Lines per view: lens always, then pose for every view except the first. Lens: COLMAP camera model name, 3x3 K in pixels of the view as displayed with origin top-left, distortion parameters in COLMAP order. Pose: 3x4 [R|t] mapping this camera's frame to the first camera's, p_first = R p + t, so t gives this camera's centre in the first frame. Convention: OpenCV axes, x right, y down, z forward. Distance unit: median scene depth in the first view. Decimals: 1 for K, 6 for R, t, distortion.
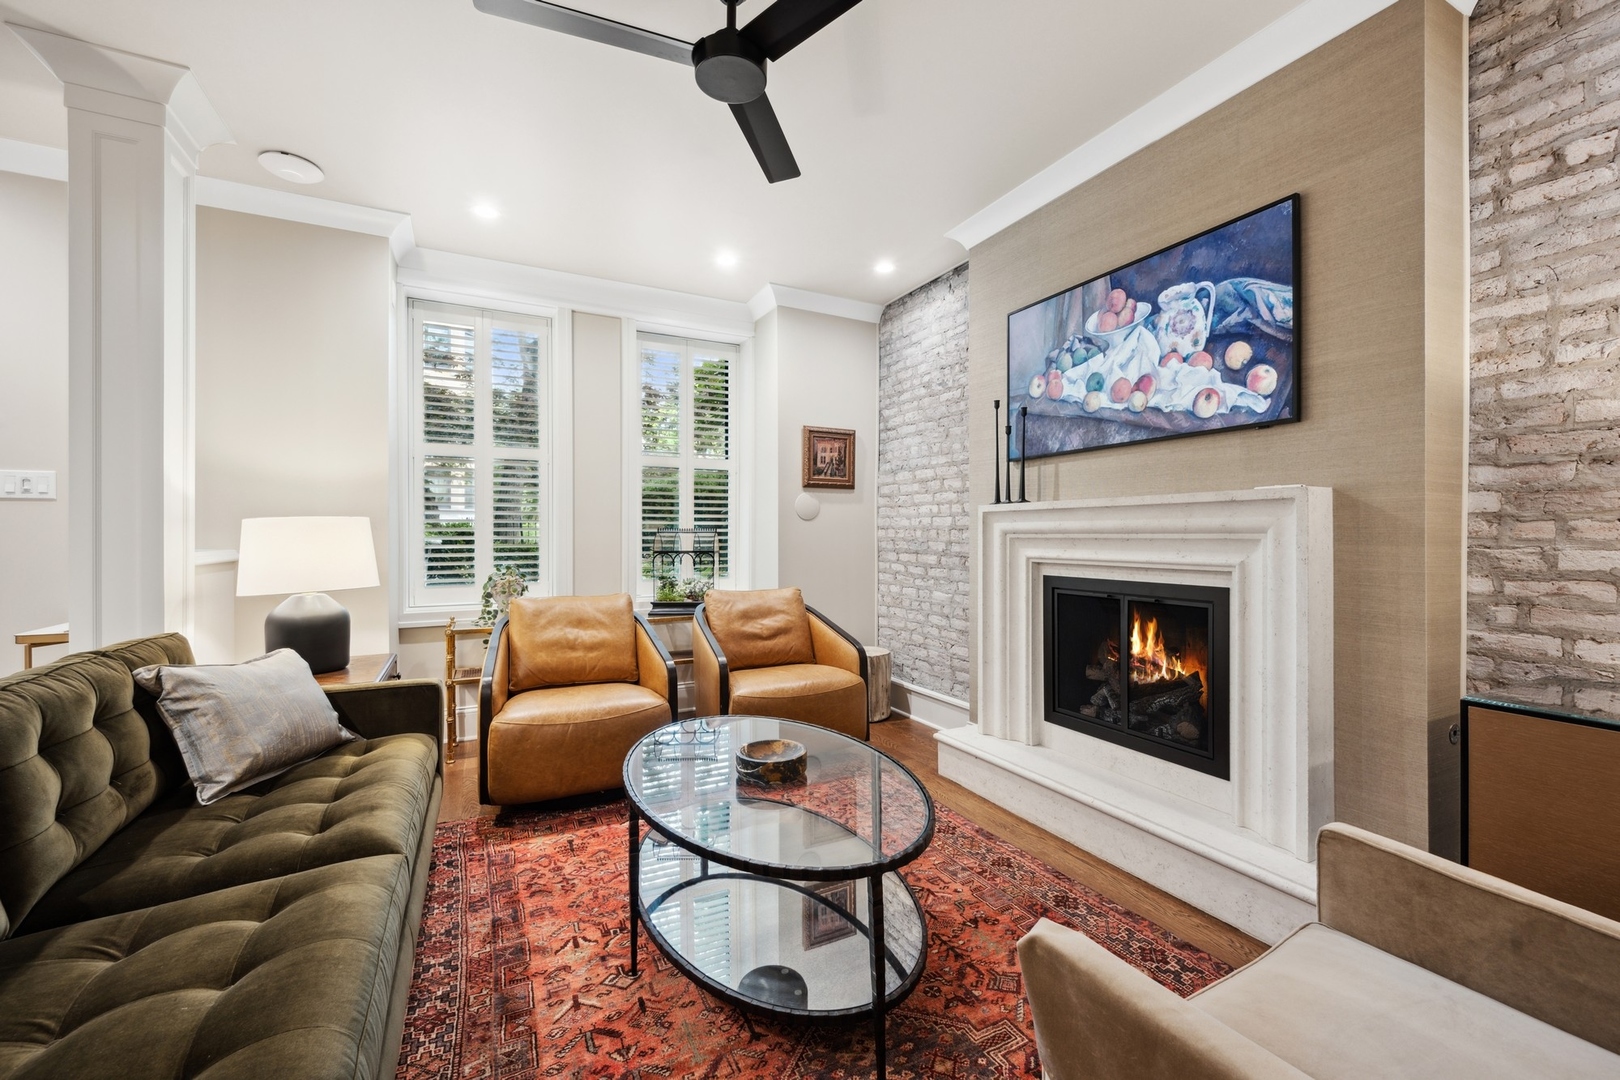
lens RADIAL K [[648.2, 0, 806.4], [0, 648.2, 536.2], [0, 0, 1]] dist [-0.001046, -0.000143]
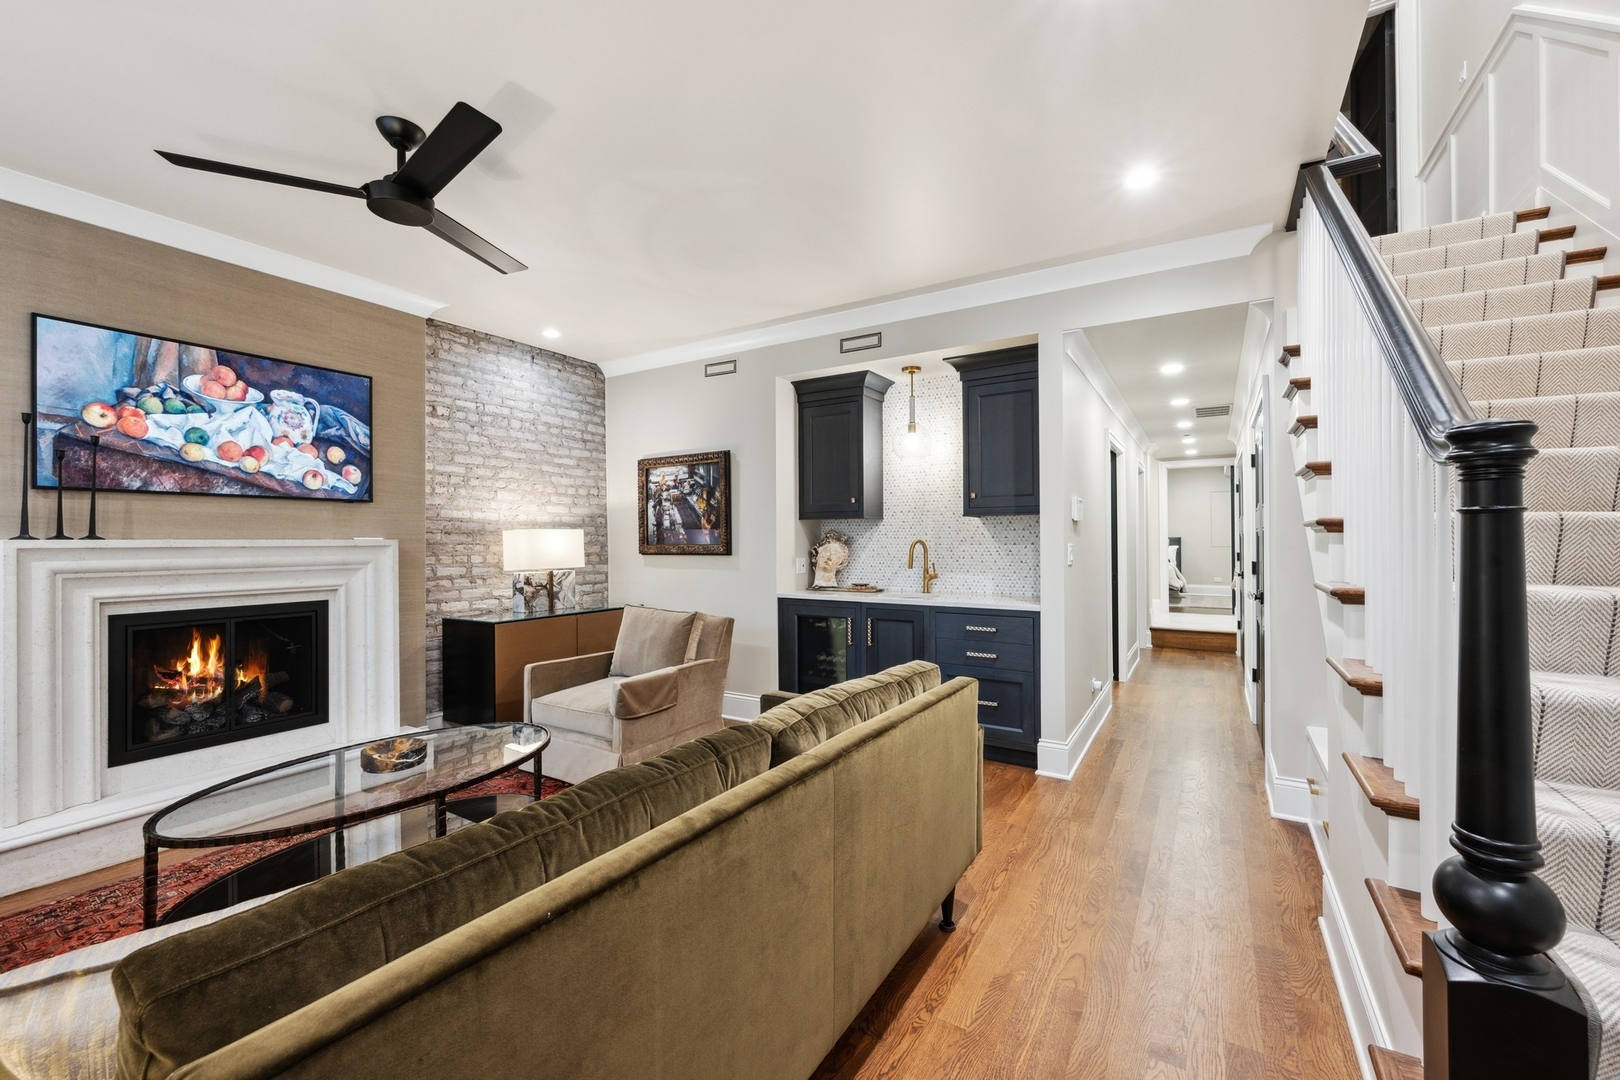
lens RADIAL K [[648.2, 0, 806.4], [0, 648.2, 536.2], [0, 0, 1]] dist [-0.001046, -0.000143]
pose [[-0.505624, 0.009442, 0.862702, -1.175587], [0.007870, 0.999949, -0.006331, -0.051140], [-0.862718, 0.003588, -0.505673, 0.716166]]
